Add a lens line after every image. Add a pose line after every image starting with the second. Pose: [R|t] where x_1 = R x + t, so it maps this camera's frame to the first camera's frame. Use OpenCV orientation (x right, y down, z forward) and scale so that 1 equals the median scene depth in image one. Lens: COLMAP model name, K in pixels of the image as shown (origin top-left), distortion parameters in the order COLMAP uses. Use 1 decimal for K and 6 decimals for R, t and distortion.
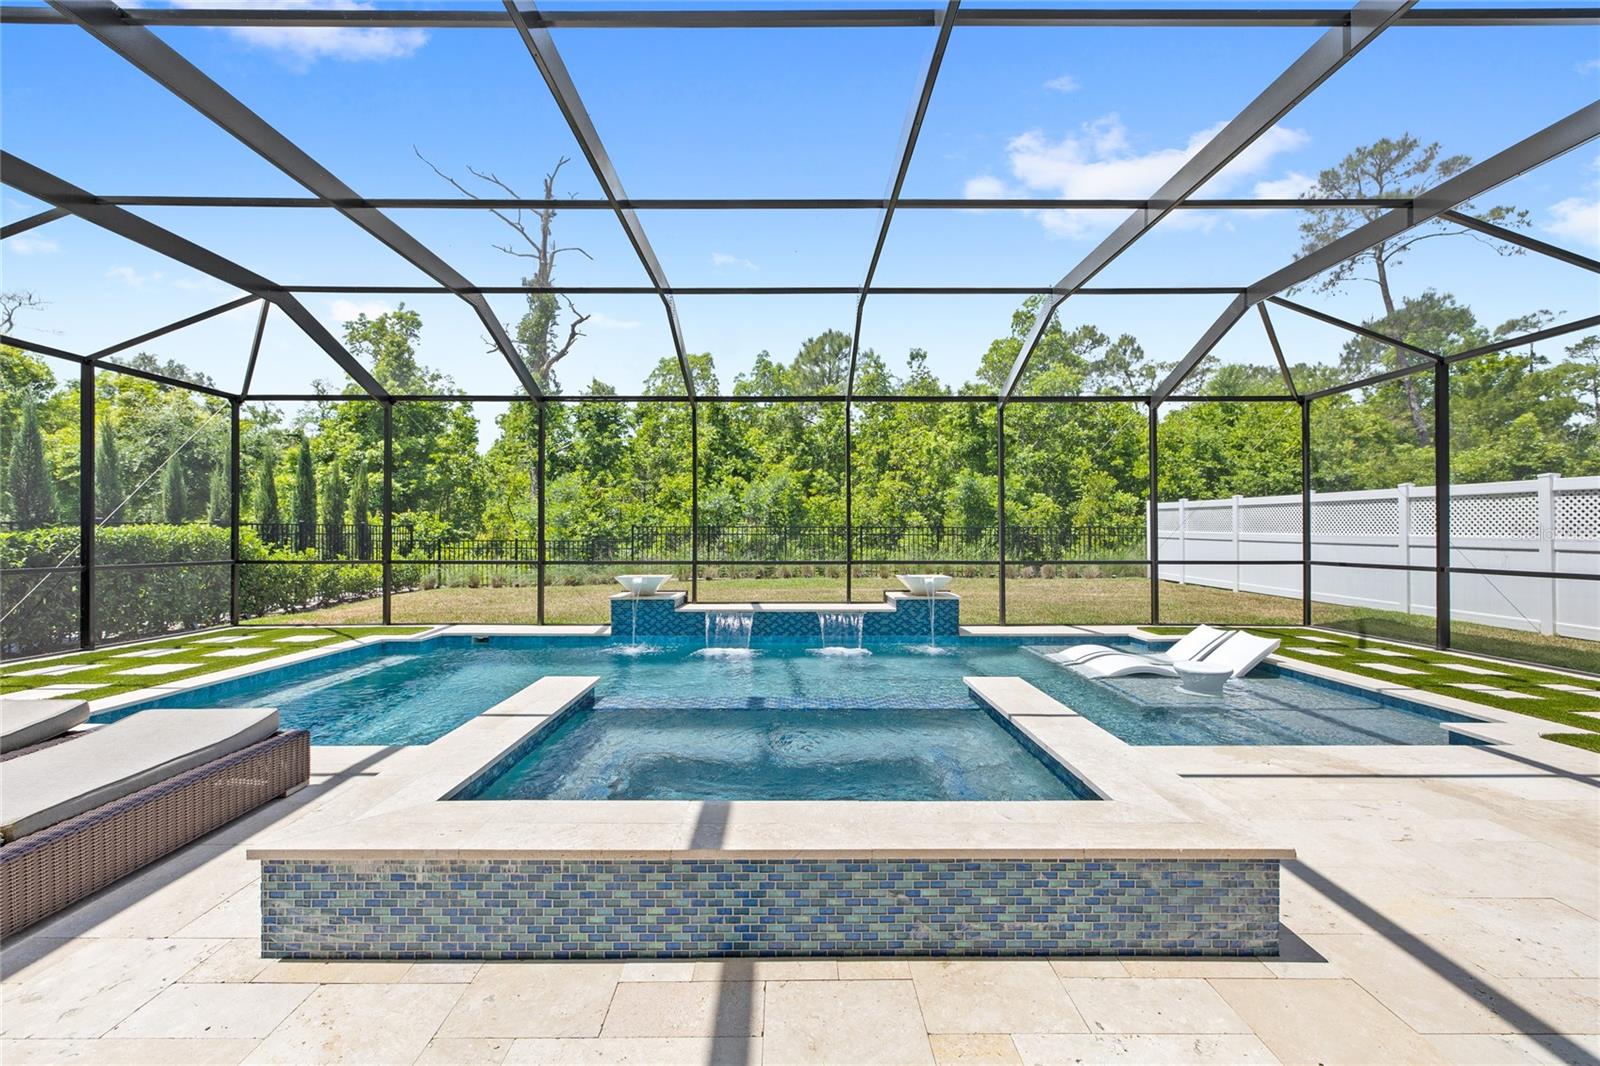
lens RADIAL K [[696.3, 0, 789.6], [0, 696.3, 521.1], [0, 0, 1]] dist [0.002655, -0.000935]
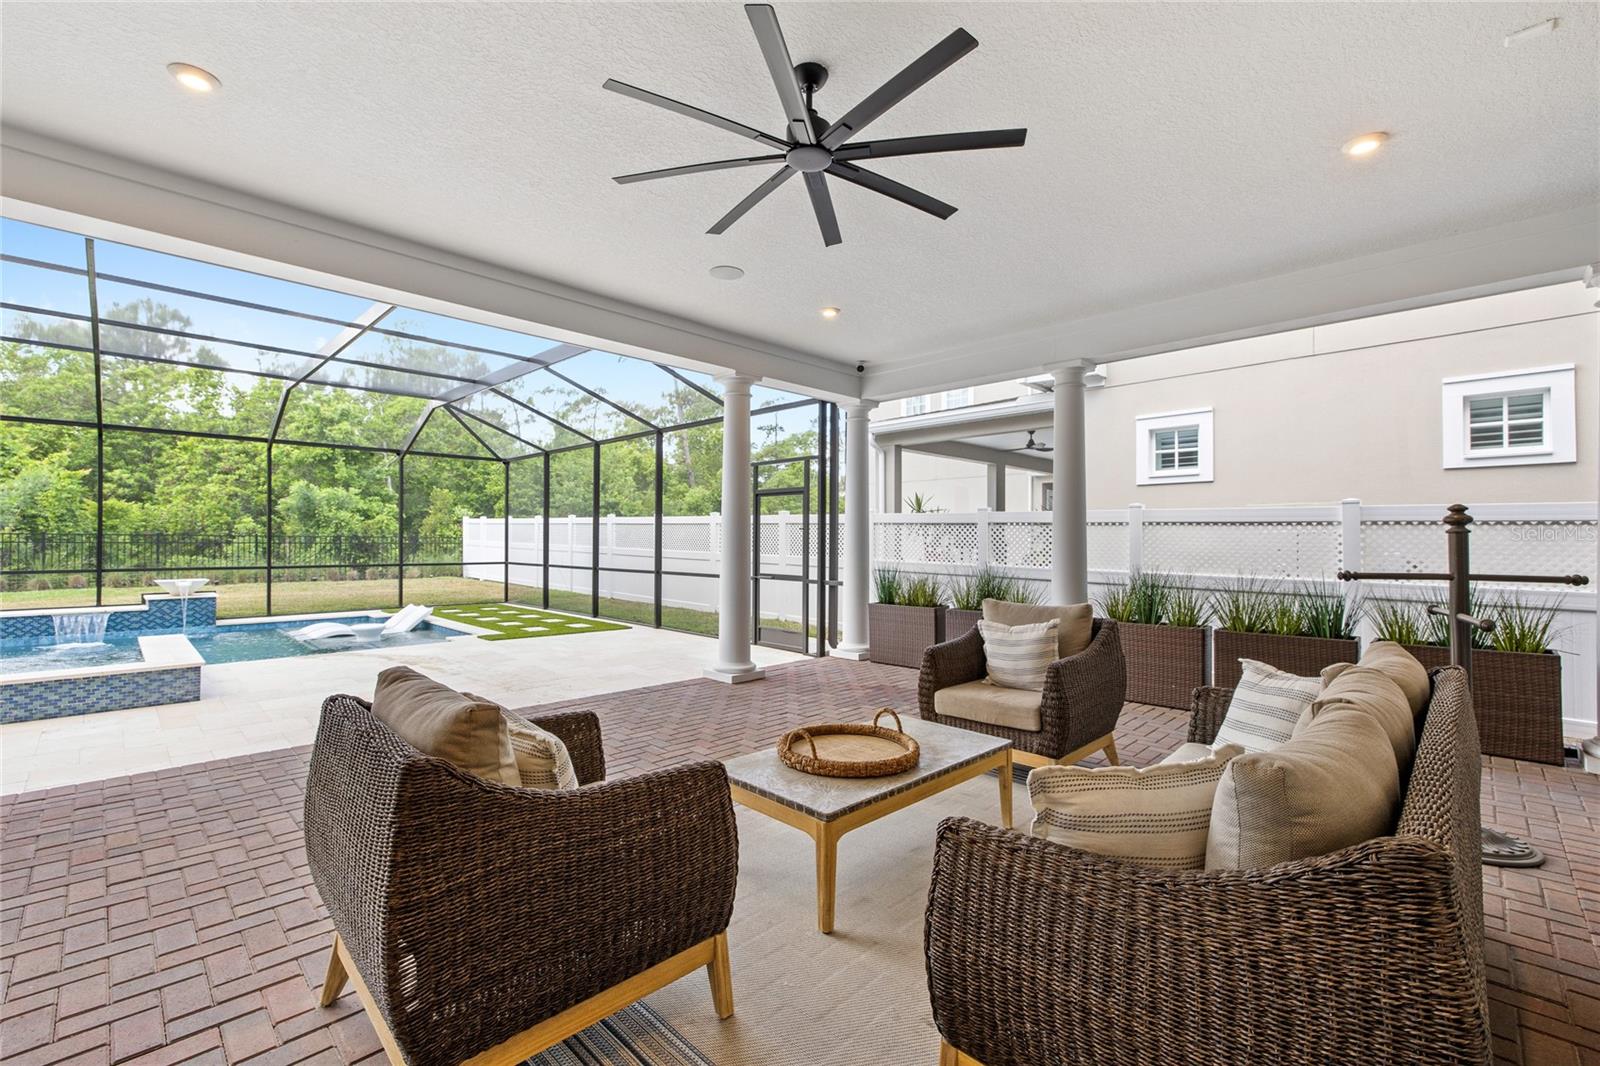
lens RADIAL K [[696.3, 0, 803.5], [0, 696.3, 537.9], [0, 0, 1]] dist [0.002655, -0.000935]
pose [[0.705316, 0.008015, 0.708848, 0.050064], [-0.021336, 0.999723, 0.009926, -0.016163], [-0.708572, -0.022125, 0.705292, -0.339821]]
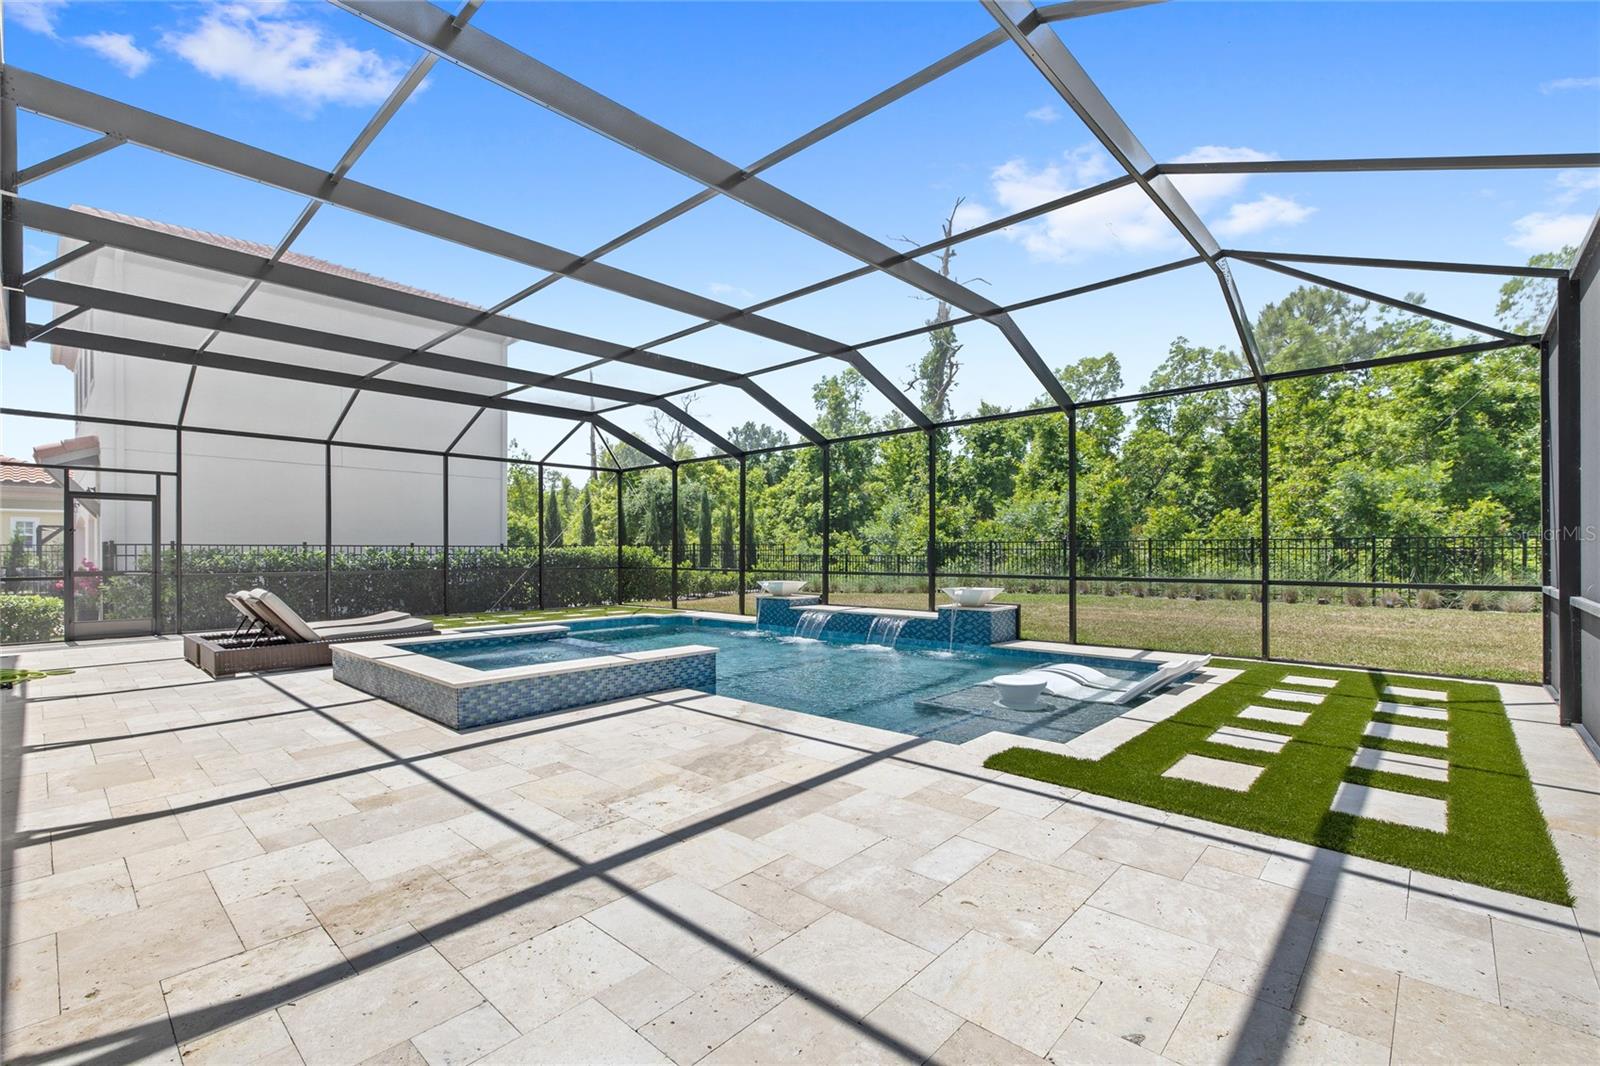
lens RADIAL K [[696.3, 0, 759.8], [0, 696.3, 577.5], [0, 0, 1]] dist [0.002655, -0.000935]
pose [[0.712867, 0.023219, -0.700915, 0.395672], [0.019698, 0.998395, 0.053107, -0.001355], [0.701023, -0.051665, 0.711265, 0.004572]]
